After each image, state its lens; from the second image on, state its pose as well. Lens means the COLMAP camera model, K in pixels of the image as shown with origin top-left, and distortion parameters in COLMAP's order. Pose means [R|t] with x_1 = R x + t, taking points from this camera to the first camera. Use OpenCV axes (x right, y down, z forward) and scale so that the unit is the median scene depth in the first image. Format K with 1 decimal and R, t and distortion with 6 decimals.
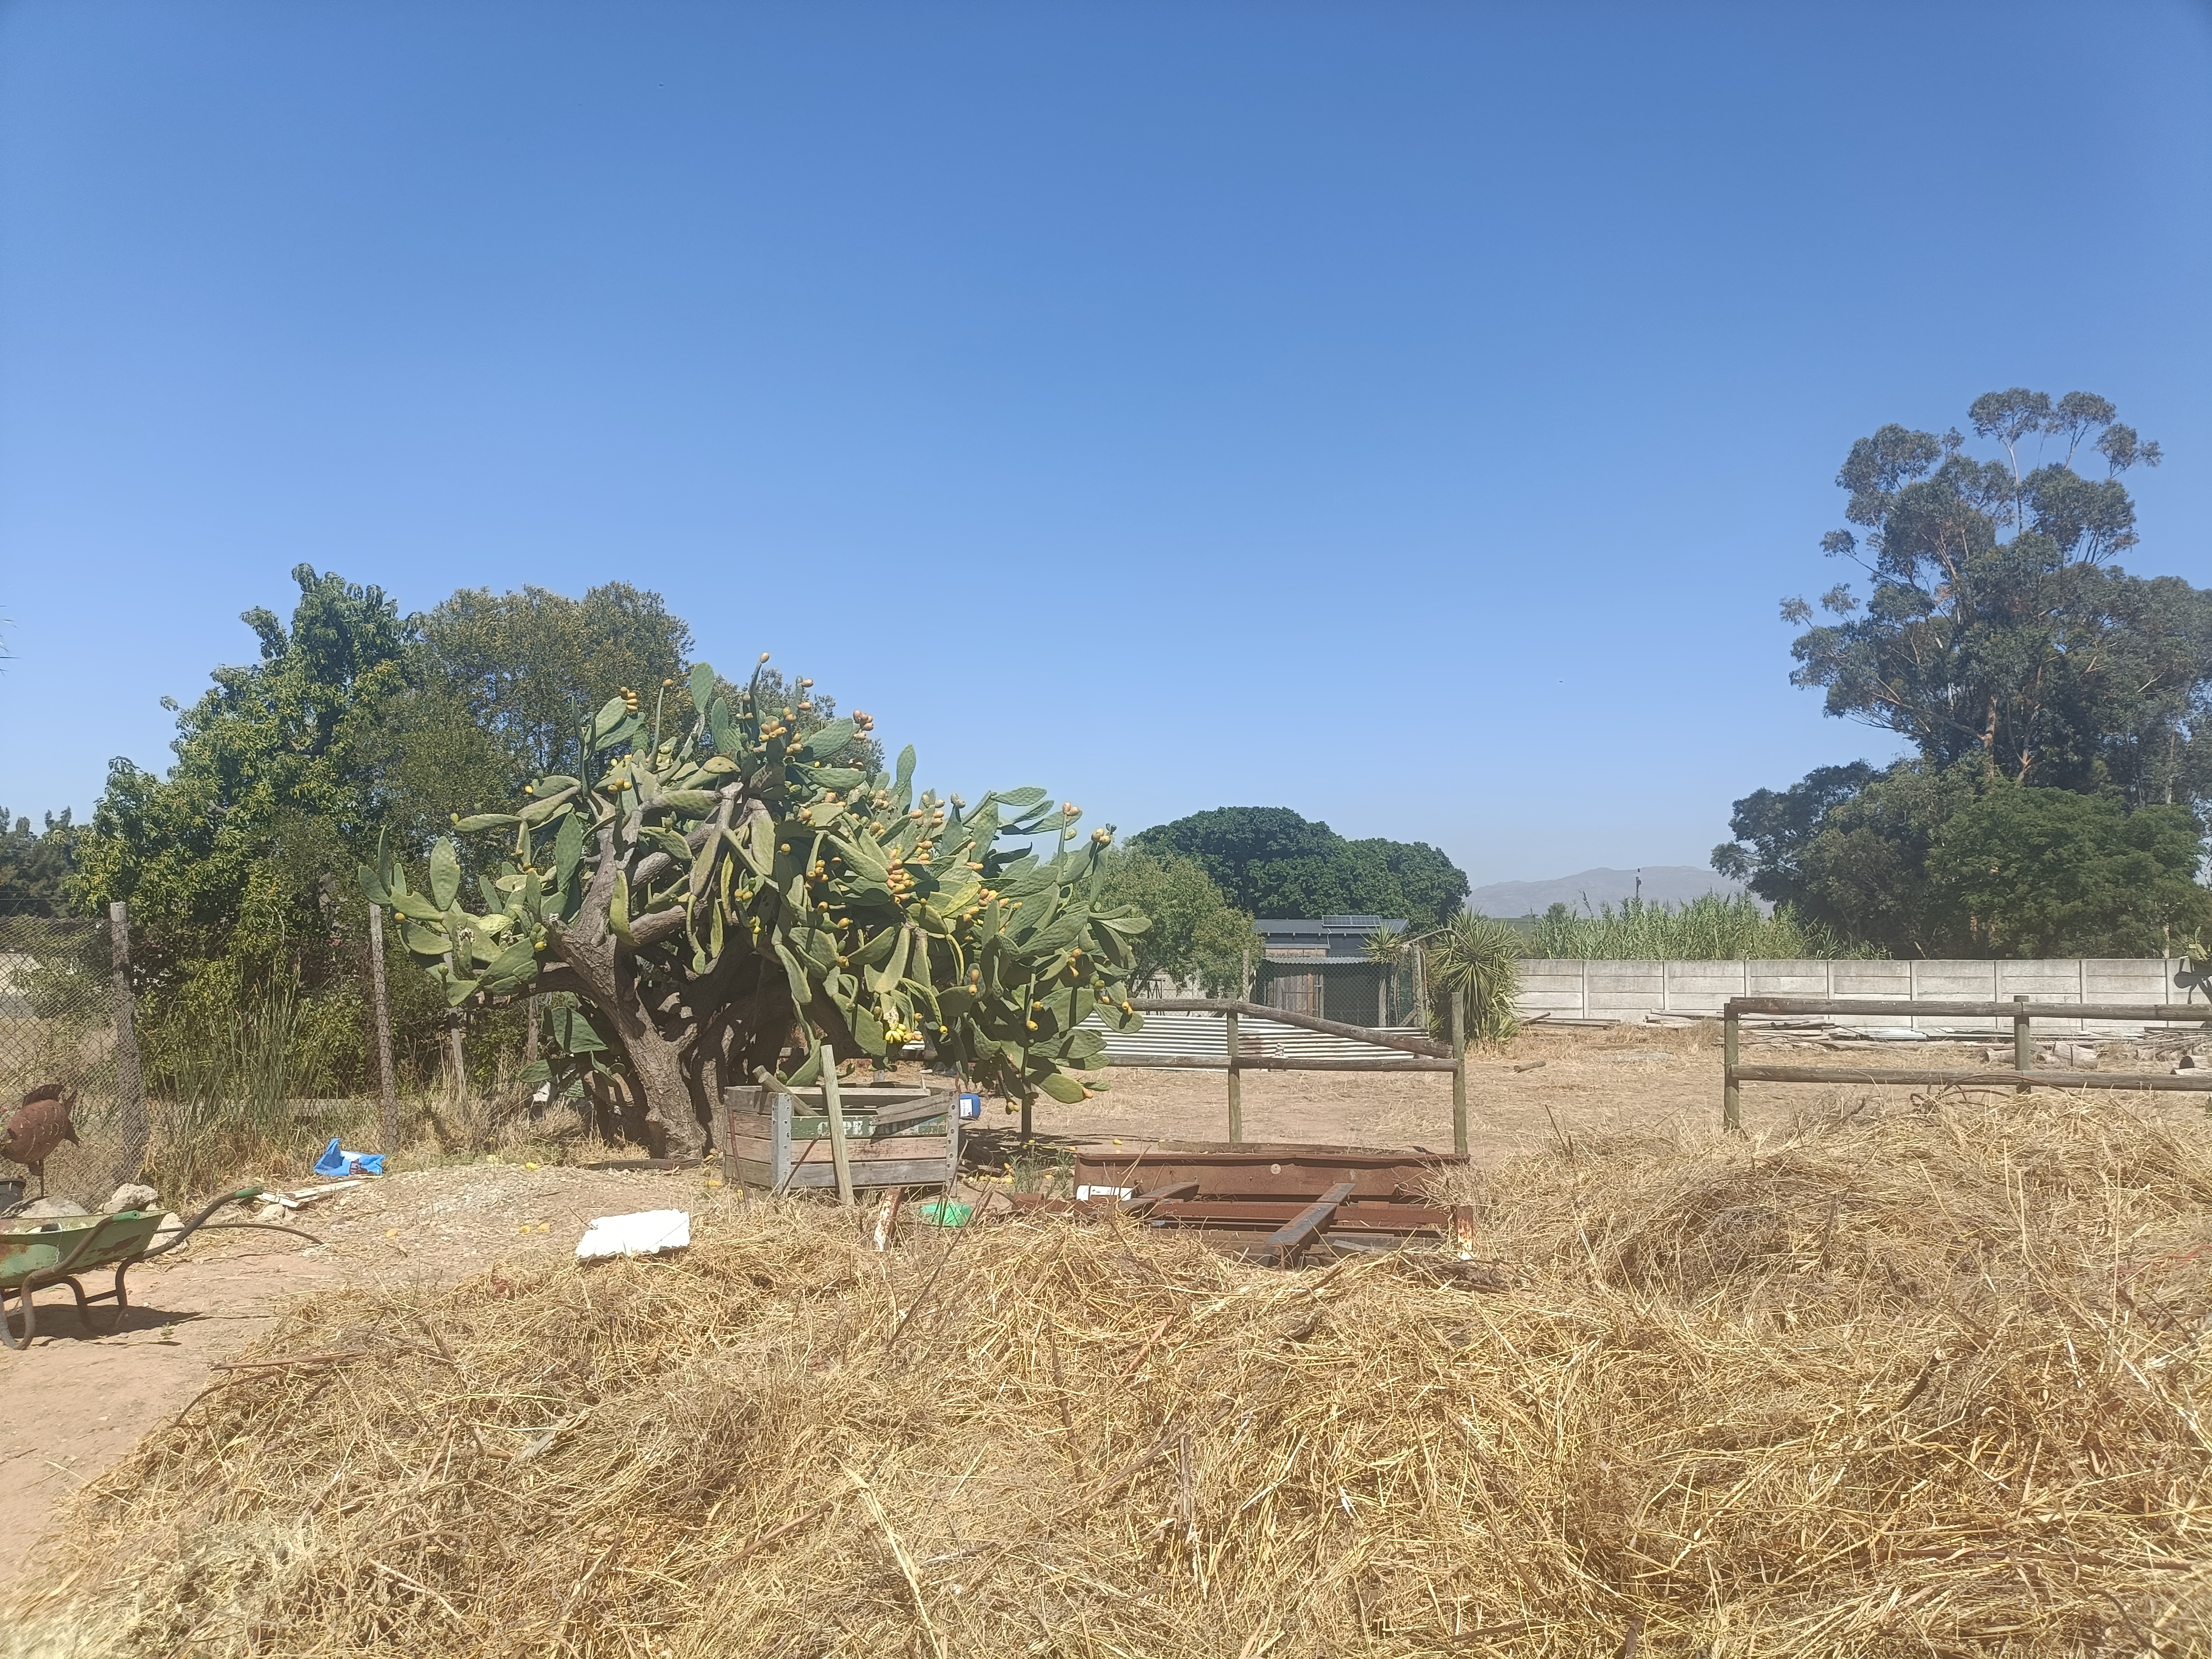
lens RADIAL K [[1664.6, 0, 1109.3], [0, 1664.6, 851.4], [0, 0, 1]] dist [0.032799, -0.007703]
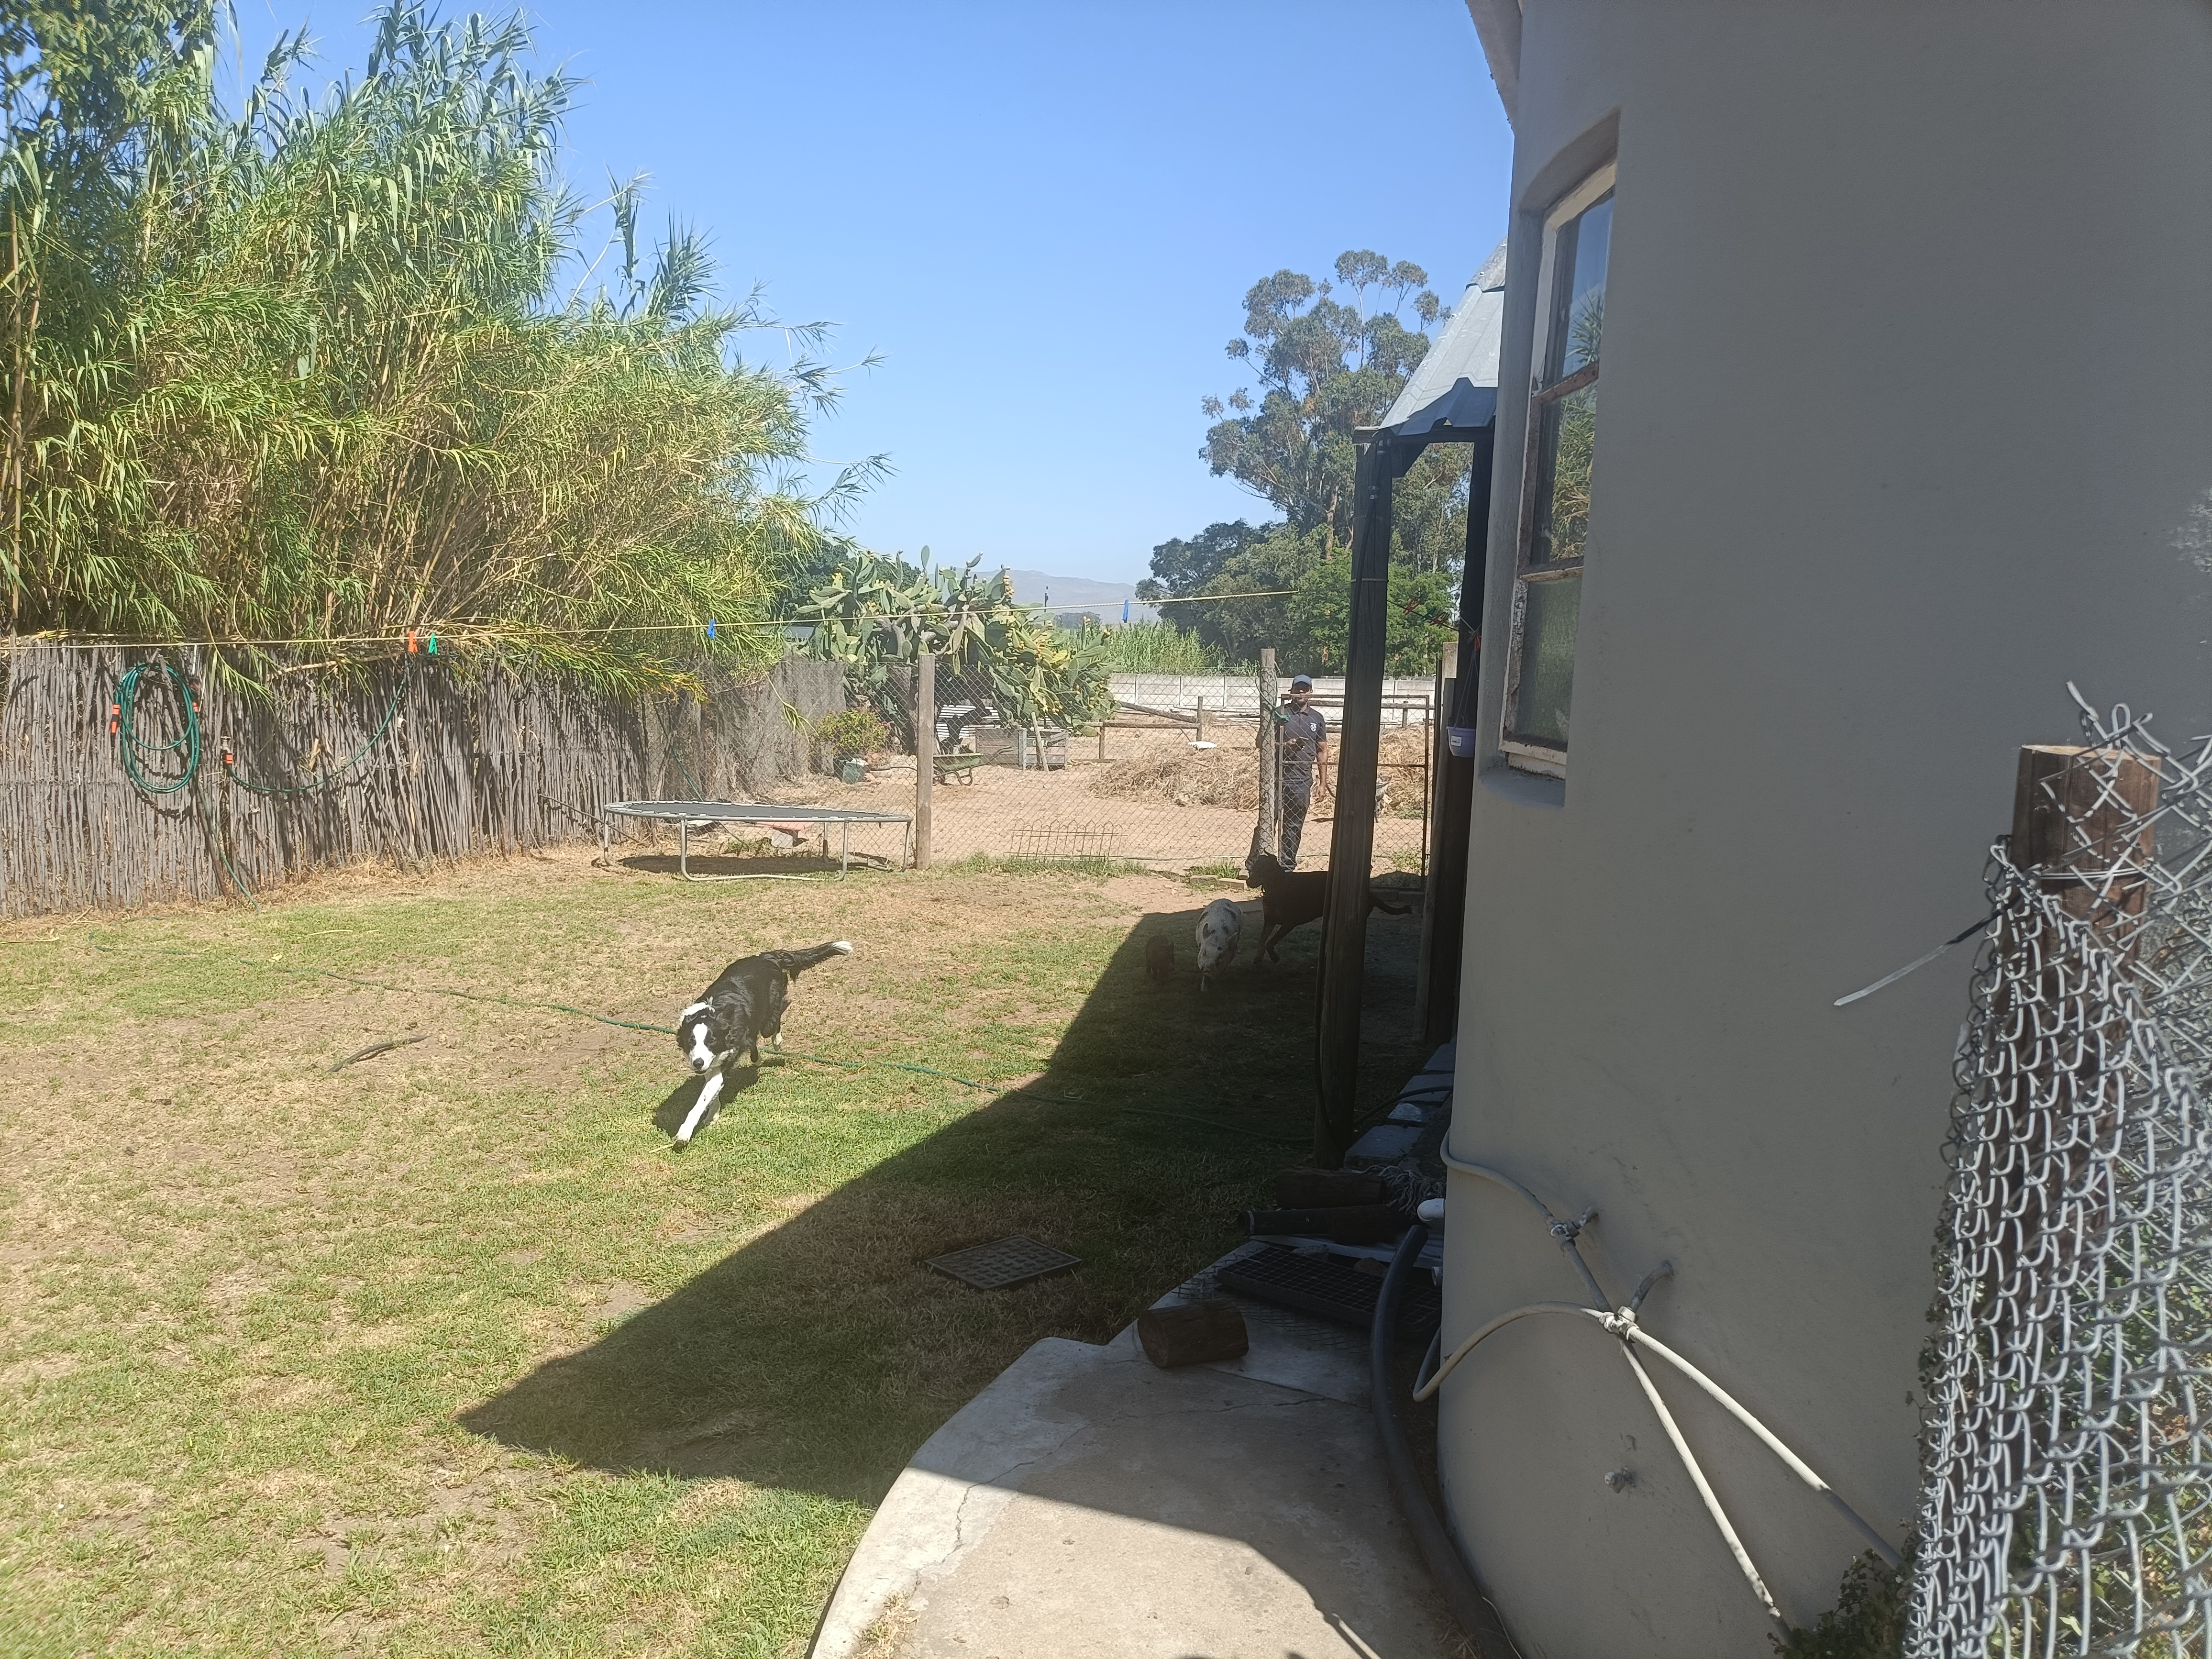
lens RADIAL K [[1664.6, 0, 1109.3], [0, 1664.6, 851.4], [0, 0, 1]] dist [0.032799, -0.007703]
pose [[0.927186, -0.014455, 0.374322, -0.166012], [-0.054378, 0.983477, 0.172671, -0.020859], [-0.370633, -0.180453, 0.911080, -0.239339]]
